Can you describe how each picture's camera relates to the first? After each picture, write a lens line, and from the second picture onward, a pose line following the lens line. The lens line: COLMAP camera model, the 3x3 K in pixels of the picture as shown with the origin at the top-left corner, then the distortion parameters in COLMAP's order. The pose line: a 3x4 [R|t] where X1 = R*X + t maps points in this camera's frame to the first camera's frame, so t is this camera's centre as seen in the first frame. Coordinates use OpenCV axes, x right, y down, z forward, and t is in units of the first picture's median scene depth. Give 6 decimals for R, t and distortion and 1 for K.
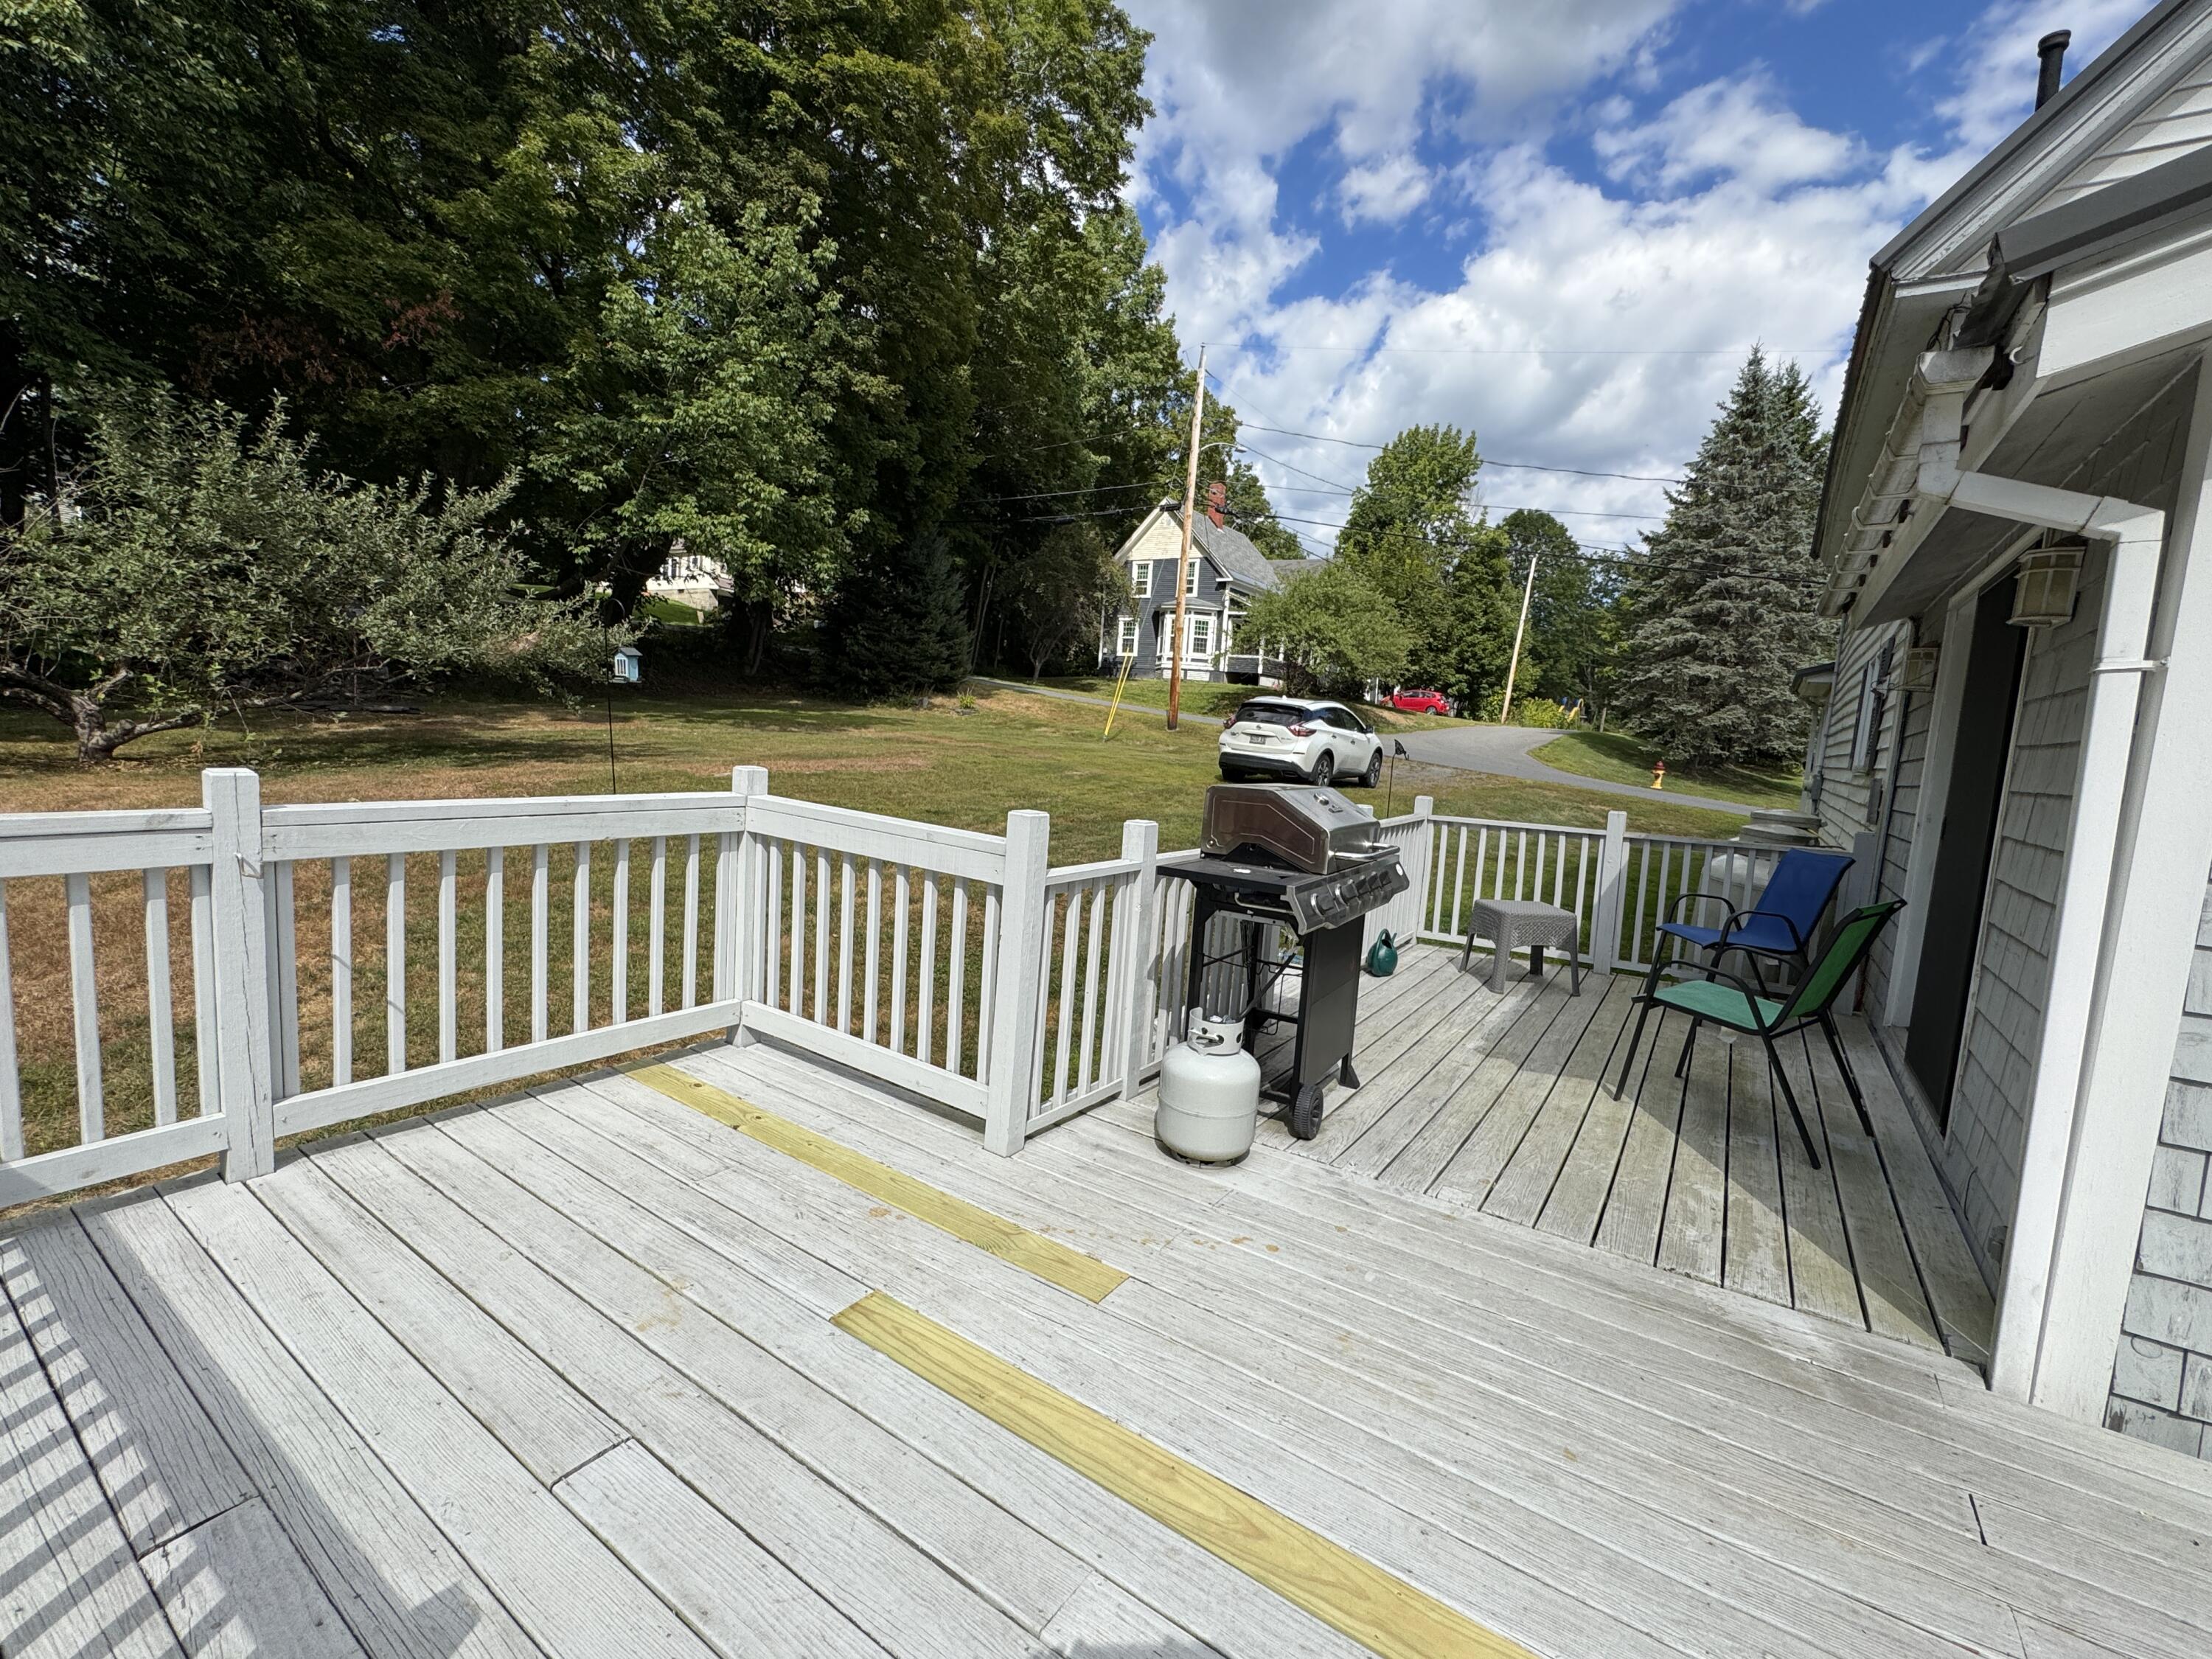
lens RADIAL K [[955.0, 0, 1102.7], [0, 955.0, 826.5], [0, 0, 1]] dist [0.000387, 0.000027]
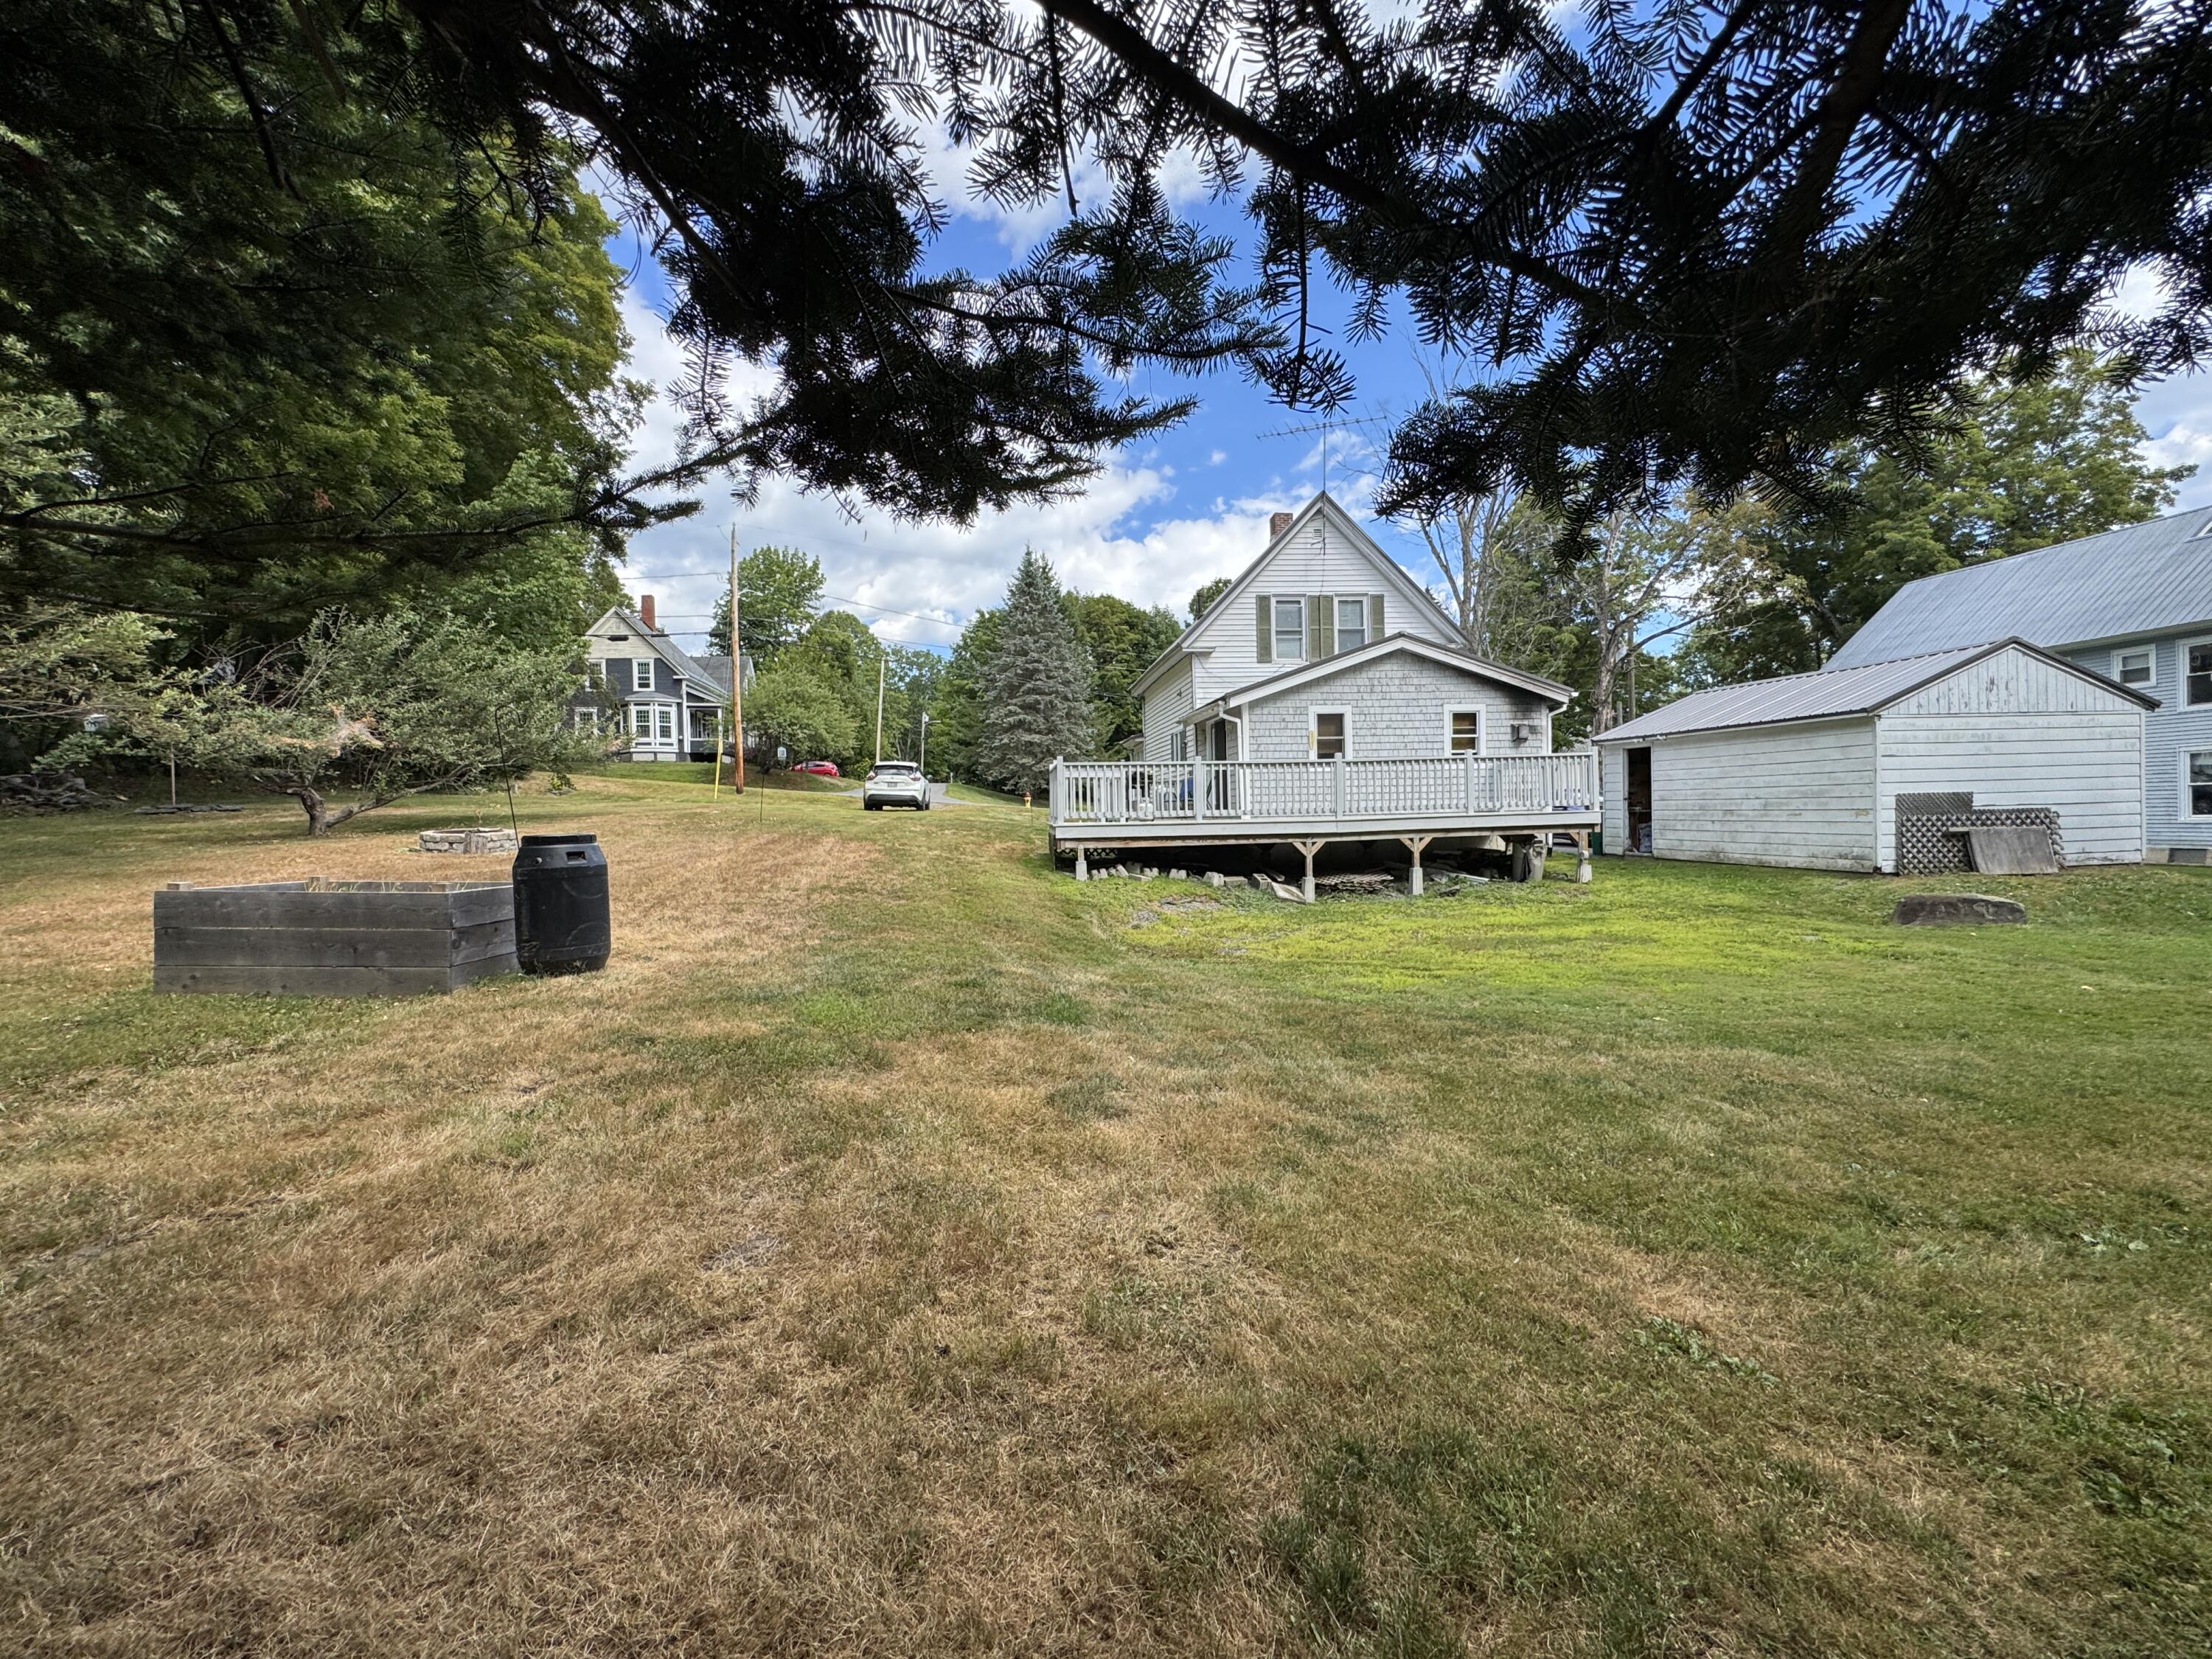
lens RADIAL K [[955.0, 0, 1105.8], [0, 955.0, 828.6], [0, 0, 1]] dist [0.000387, 0.000027]
pose [[0.750003, -0.096623, 0.654339, -0.347923], [0.145807, 0.989089, -0.021070, 0.041903], [-0.645163, 0.111209, 0.755908, -0.289608]]
